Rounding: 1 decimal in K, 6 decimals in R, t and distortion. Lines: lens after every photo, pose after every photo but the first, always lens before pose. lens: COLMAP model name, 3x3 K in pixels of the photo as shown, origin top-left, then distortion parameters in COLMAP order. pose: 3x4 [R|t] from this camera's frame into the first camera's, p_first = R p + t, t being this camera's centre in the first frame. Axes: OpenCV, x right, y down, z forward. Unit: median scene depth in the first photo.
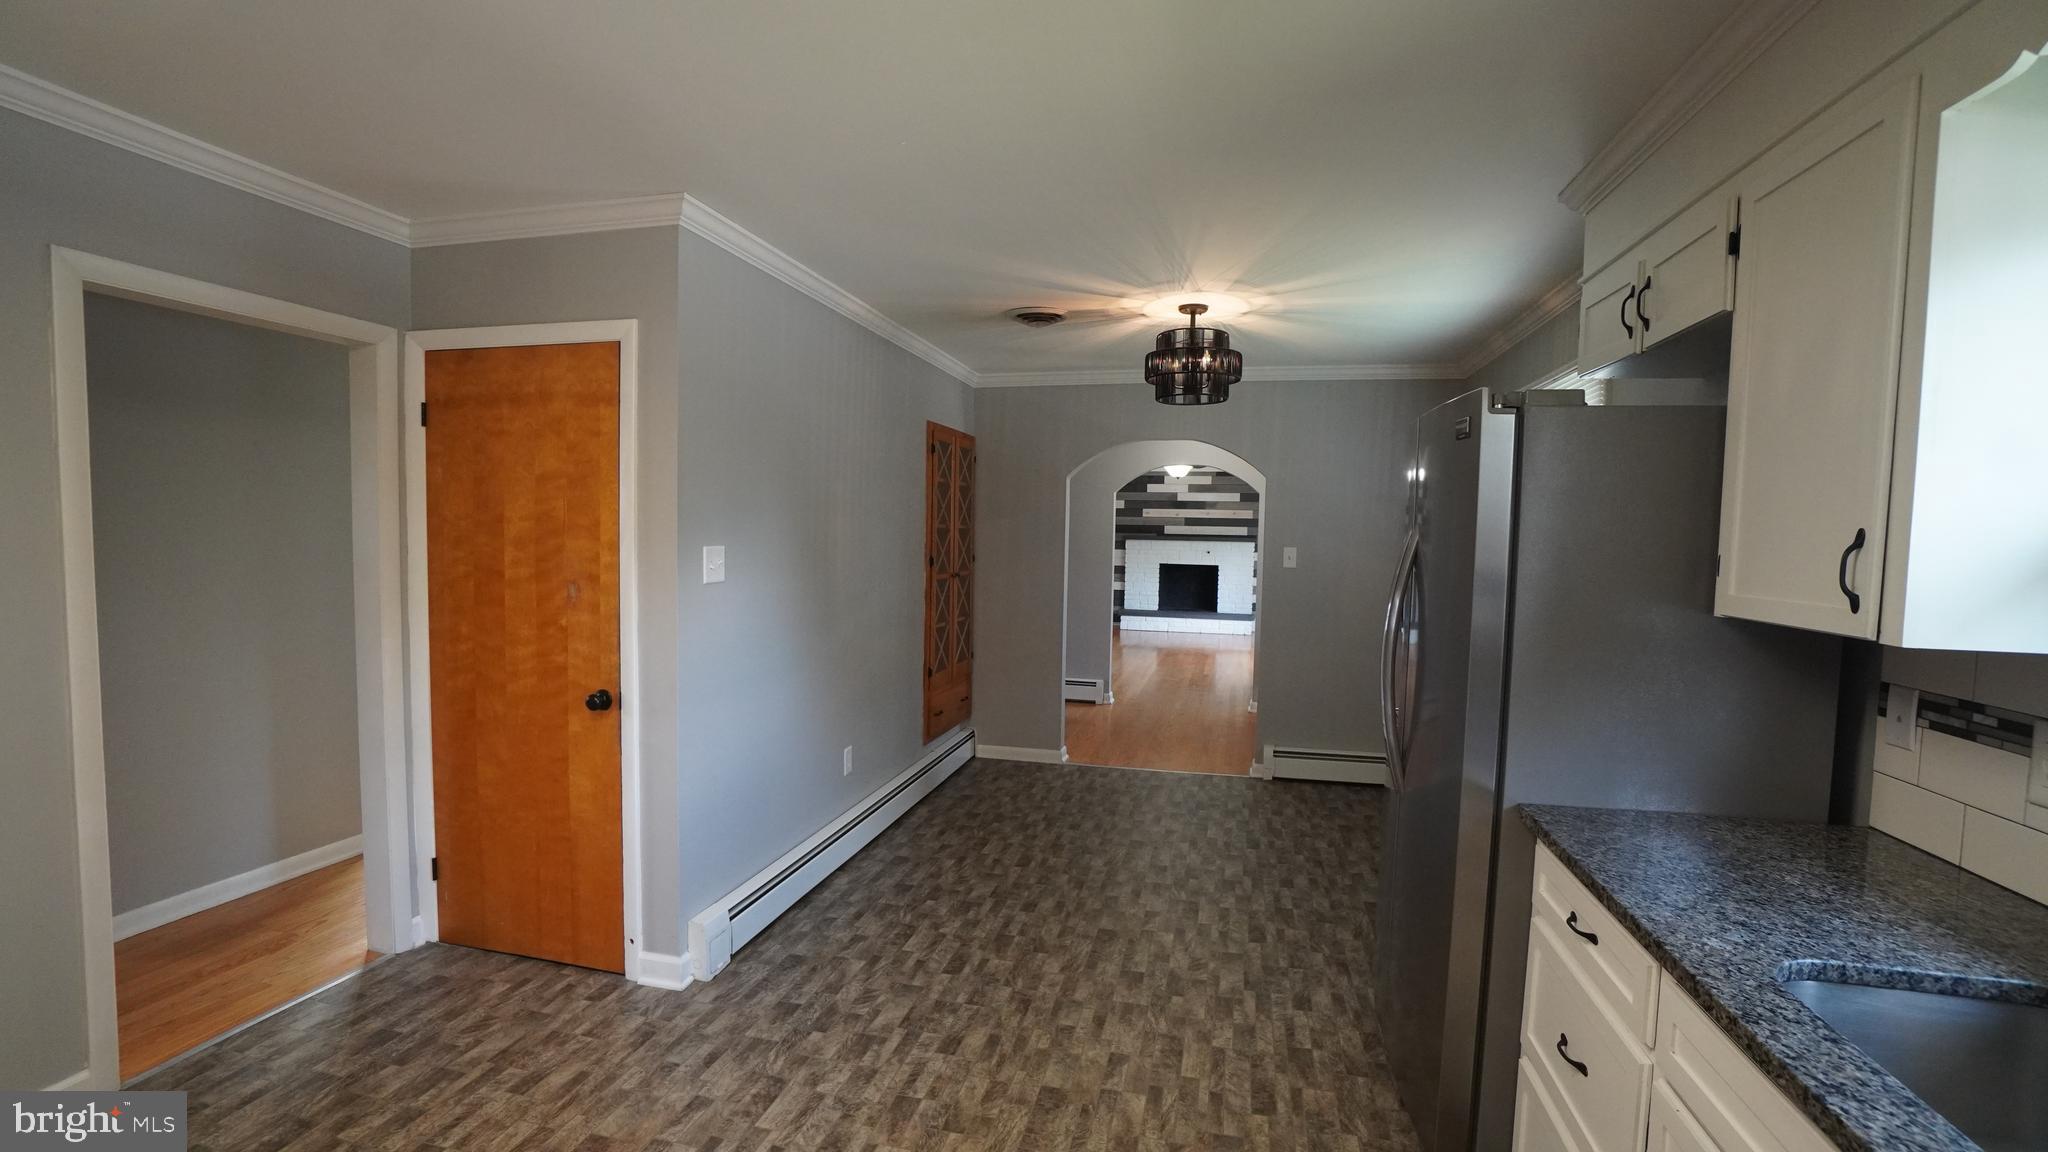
lens RADIAL K [[914.4, 0, 1009.8], [0, 914.4, 587.8], [0, 0, 1]] dist [-0.030166, 0.002883]
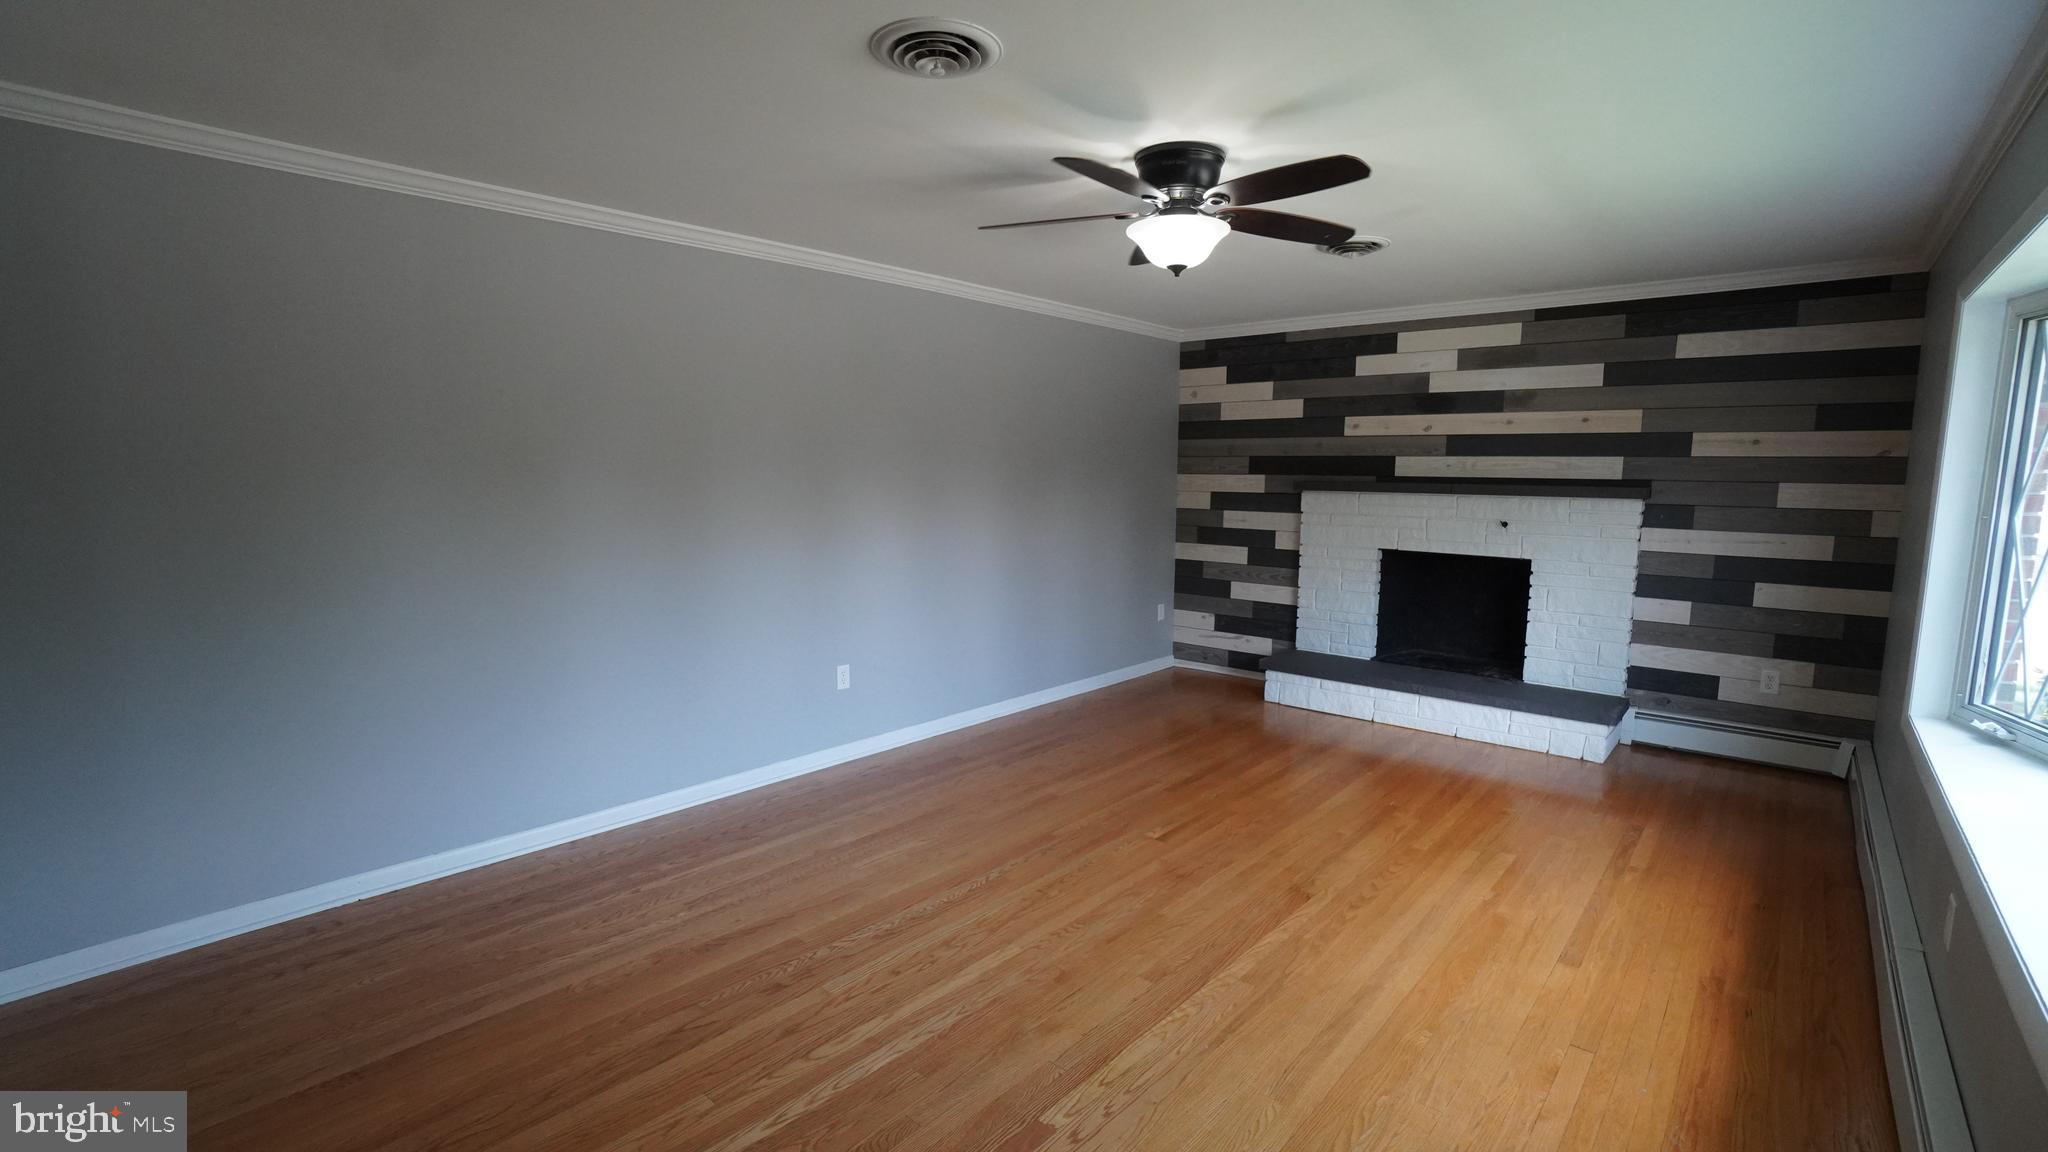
lens RADIAL K [[914.4, 0, 1029.6], [0, 914.4, 585.0], [0, 0, 1]] dist [-0.030166, 0.002883]
pose [[0.898037, 0.042135, -0.437897, 0.204127], [-0.014881, 0.997743, 0.065485, -0.035104], [0.439667, -0.052291, 0.896637, 0.562736]]
